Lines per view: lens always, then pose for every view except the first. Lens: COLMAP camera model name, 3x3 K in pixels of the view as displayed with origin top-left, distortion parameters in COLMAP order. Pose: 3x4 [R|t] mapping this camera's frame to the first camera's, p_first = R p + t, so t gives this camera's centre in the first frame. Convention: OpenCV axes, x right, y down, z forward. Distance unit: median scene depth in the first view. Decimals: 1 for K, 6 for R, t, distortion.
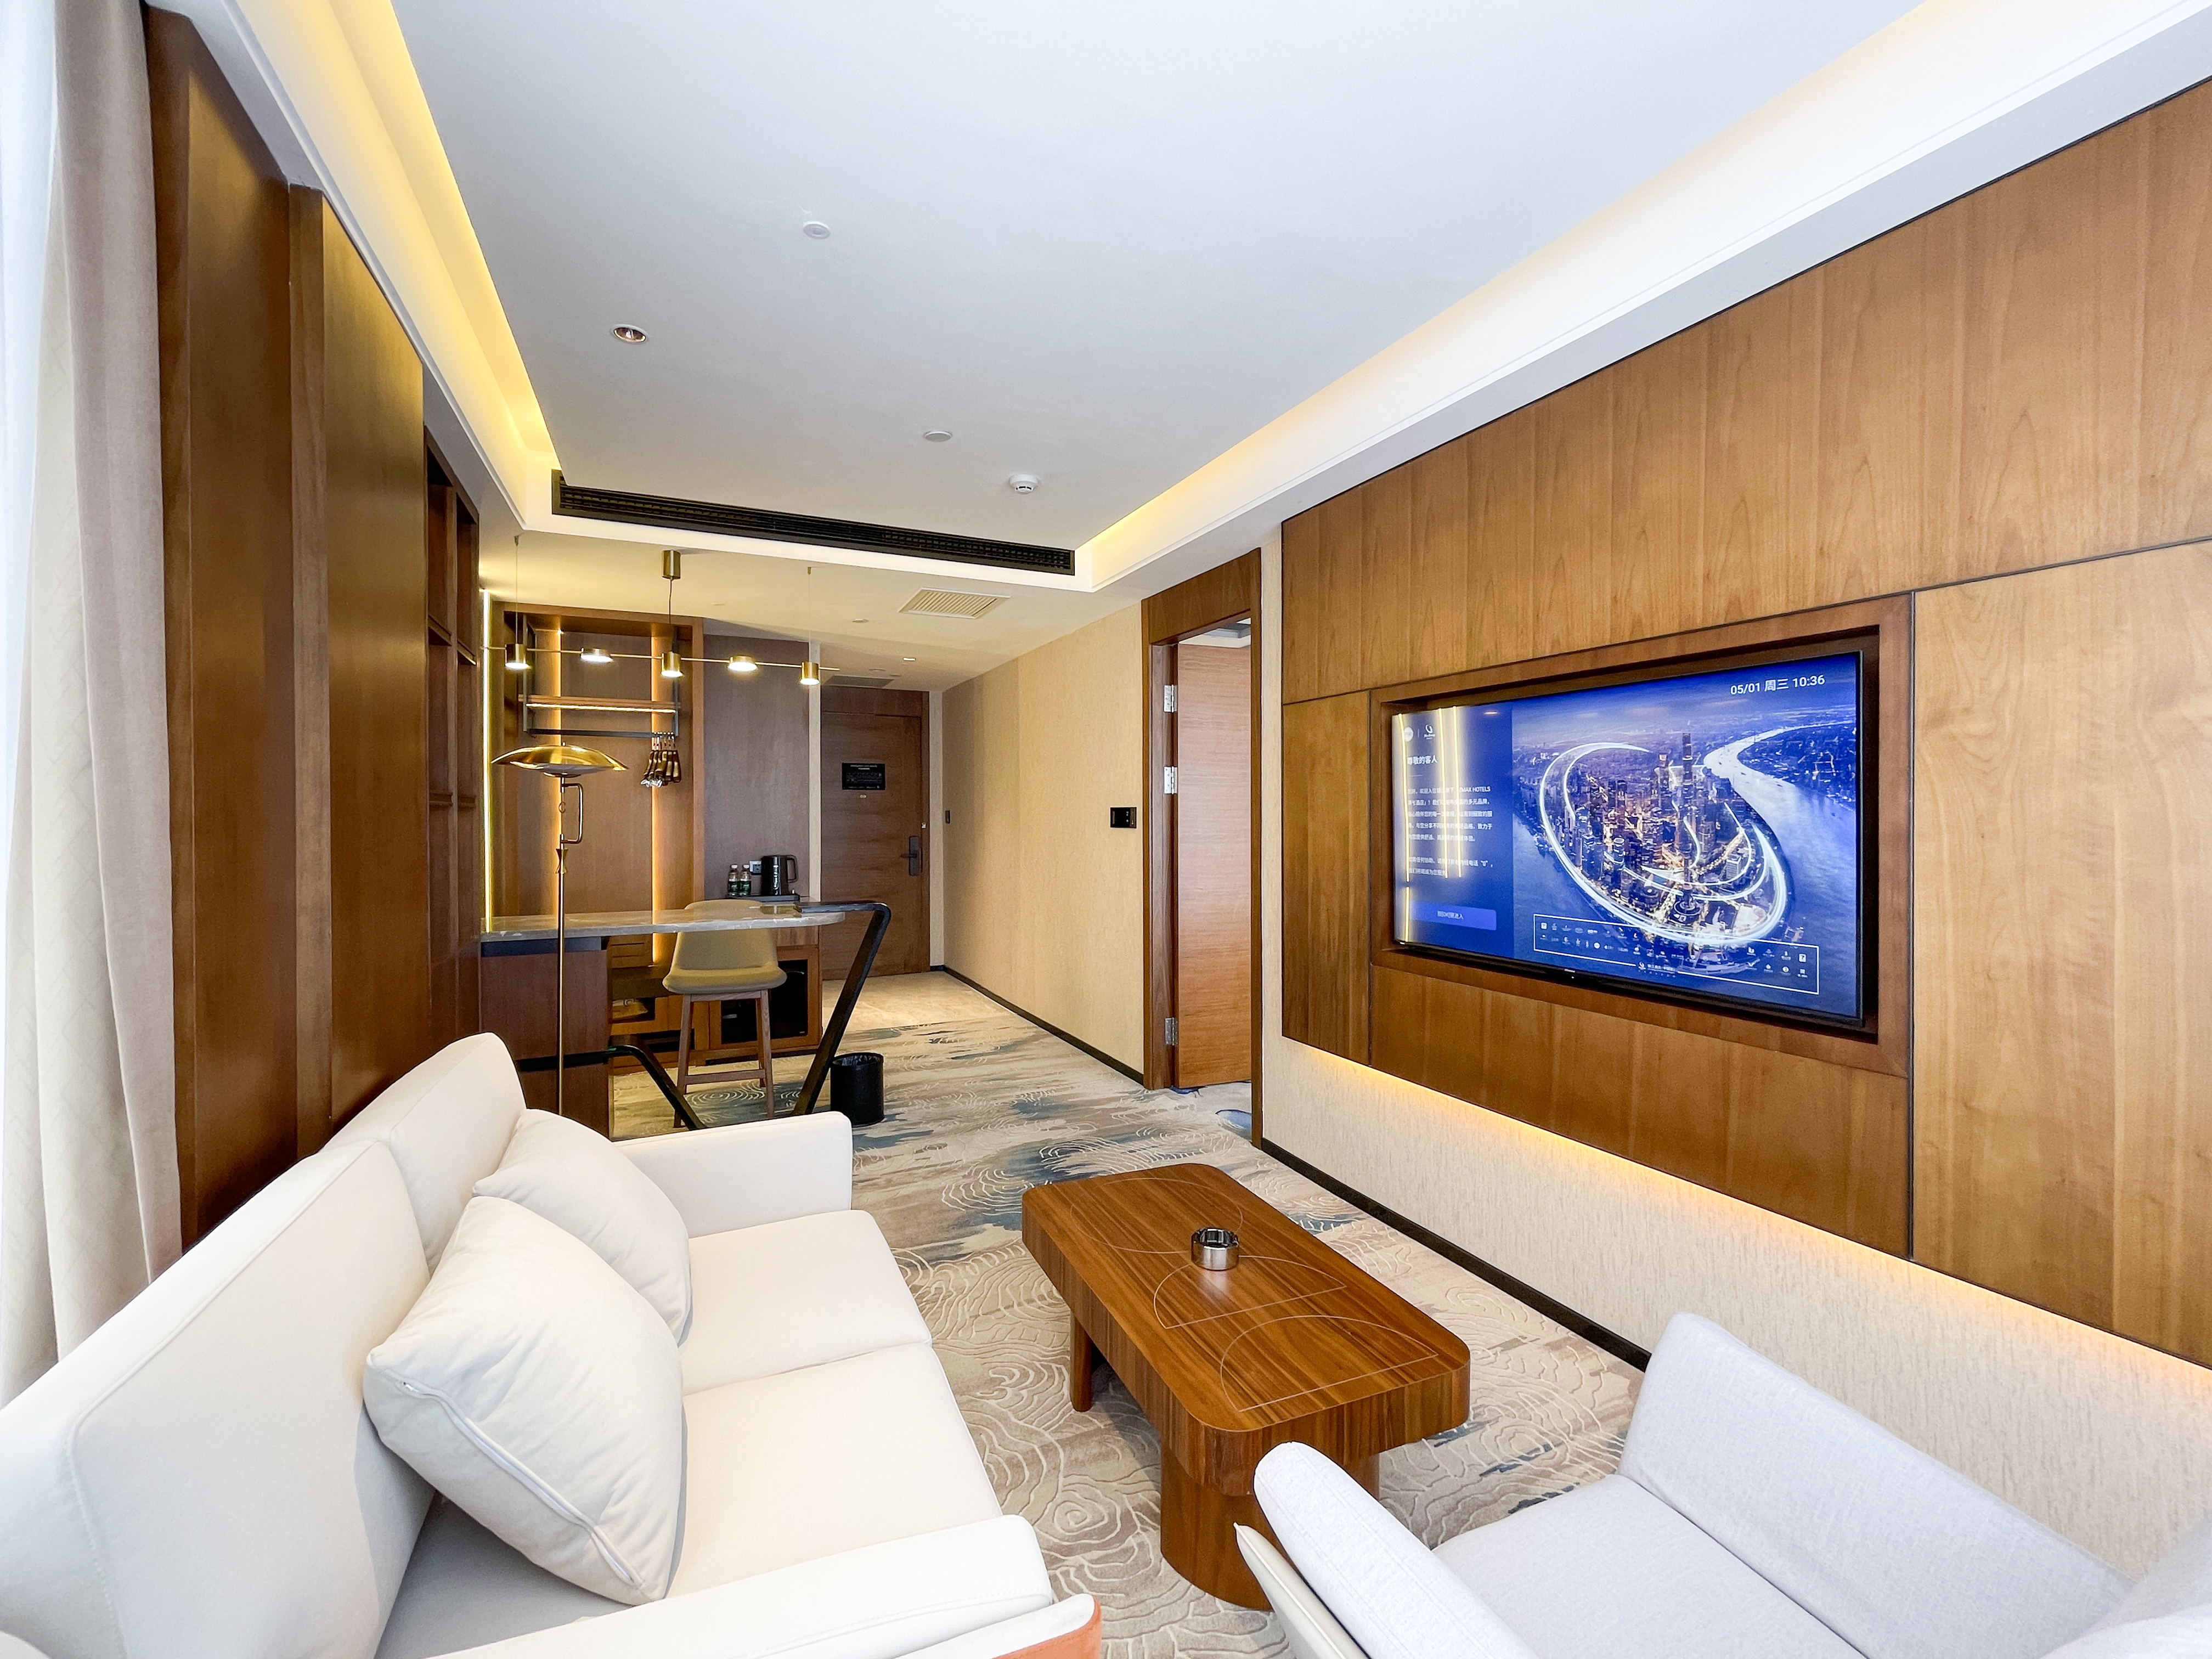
lens RADIAL K [[912.9, 0, 1097.4], [0, 912.9, 829.4], [0, 0, 1]] dist [0.003499, -0.000384]
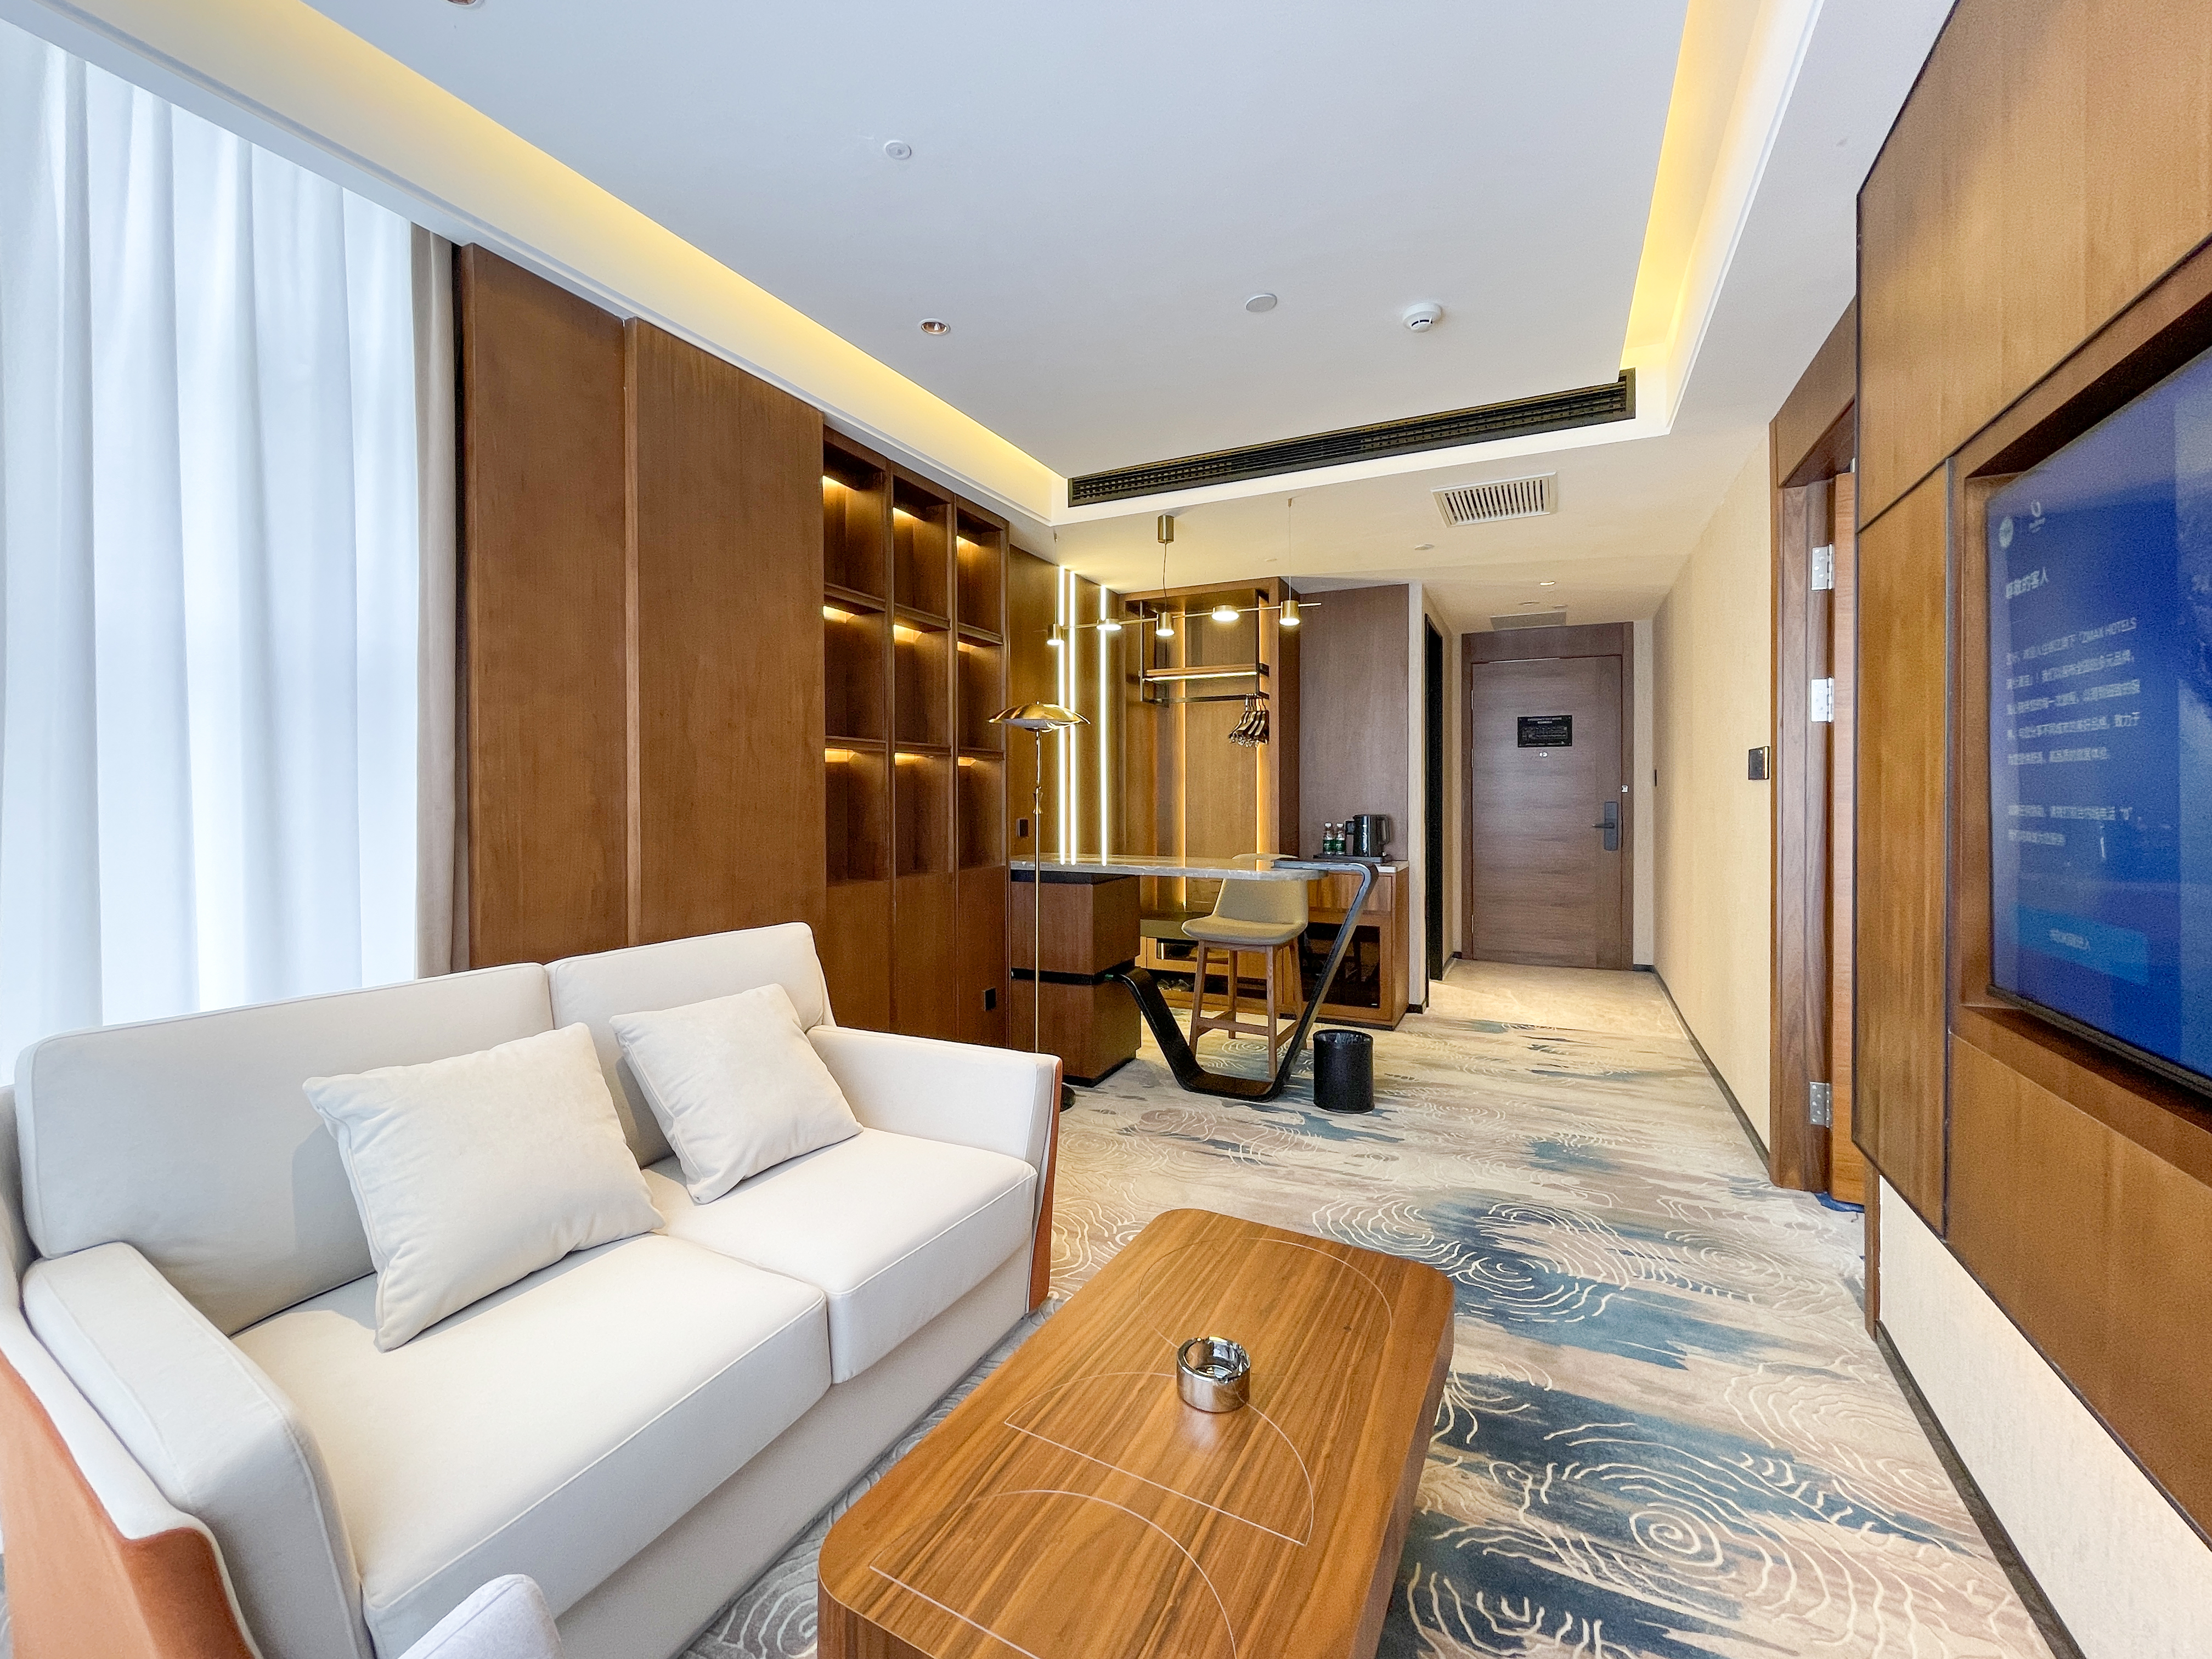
lens RADIAL K [[912.9, 0, 1099.6], [0, 912.9, 810.1], [0, 0, 1]] dist [0.003499, -0.000384]
pose [[0.631728, 0.015016, -0.775045, 0.275782], [-0.011203, 0.999885, 0.010241, 0.022557], [0.775109, 0.002214, 0.631824, 0.247360]]
